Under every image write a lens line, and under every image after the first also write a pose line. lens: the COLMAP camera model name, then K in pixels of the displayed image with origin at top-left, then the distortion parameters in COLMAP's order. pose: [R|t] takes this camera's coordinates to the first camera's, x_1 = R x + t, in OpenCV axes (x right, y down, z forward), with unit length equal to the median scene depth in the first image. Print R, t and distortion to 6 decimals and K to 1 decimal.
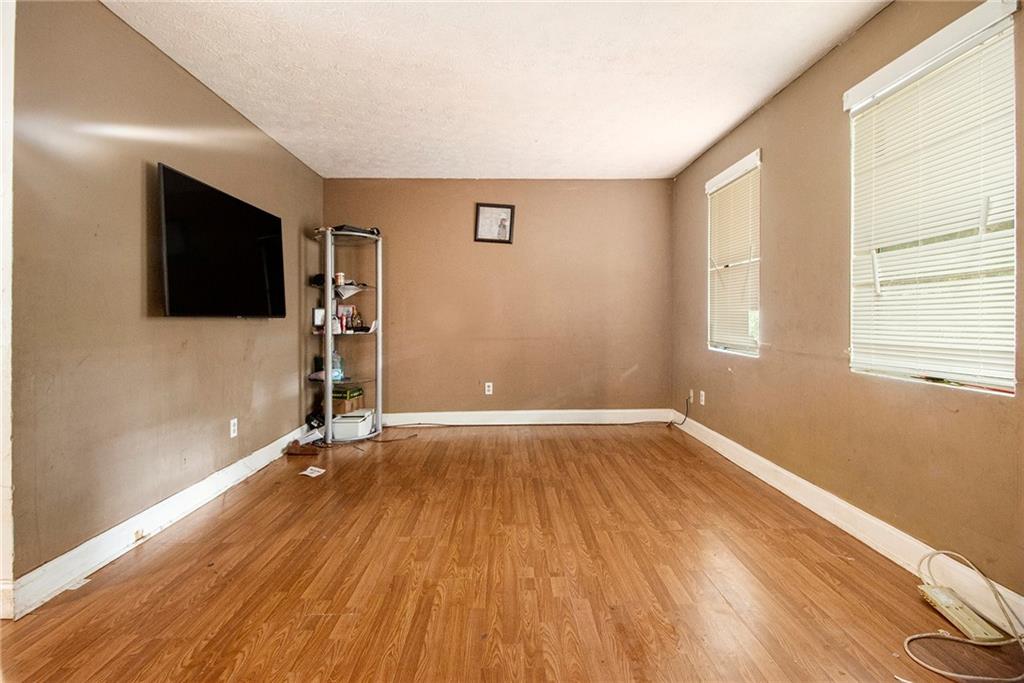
lens RADIAL K [[470.8, 0, 525.4], [0, 470.8, 328.2], [0, 0, 1]] dist [-0.002332, -0.000776]
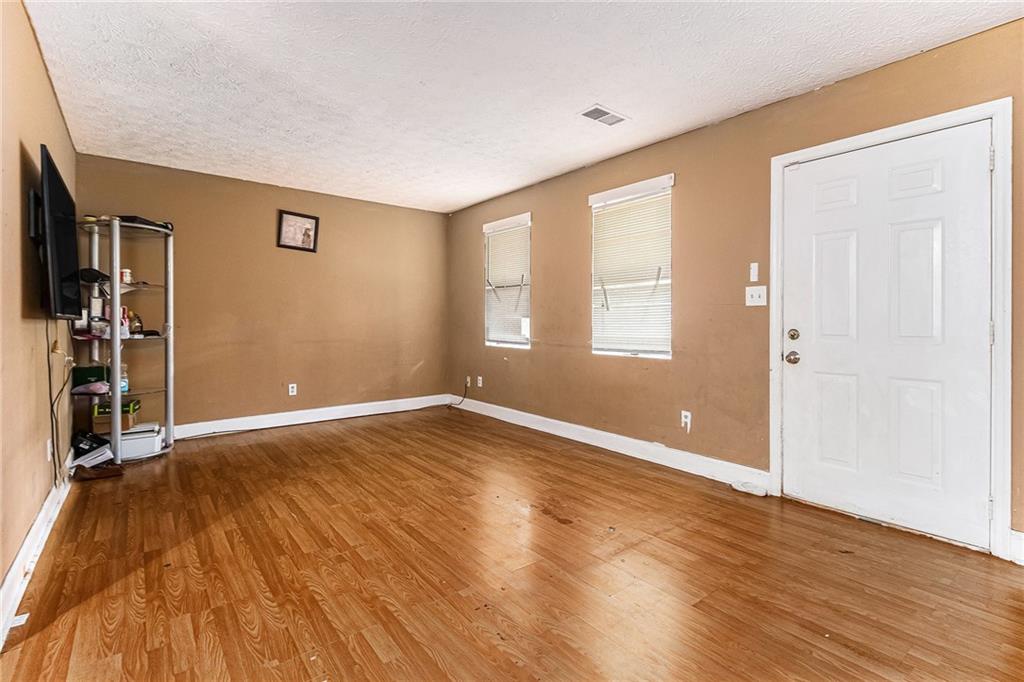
lens RADIAL K [[454.7, 0, 513.2], [0, 454.7, 325.0], [0, 0, 1]] dist [0.012656, -0.000625]
pose [[0.807956, 0.002255, 0.589239, -0.320924], [0.006580, 0.999896, -0.012849, 0.002361], [-0.589206, 0.014259, 0.807857, -0.119040]]
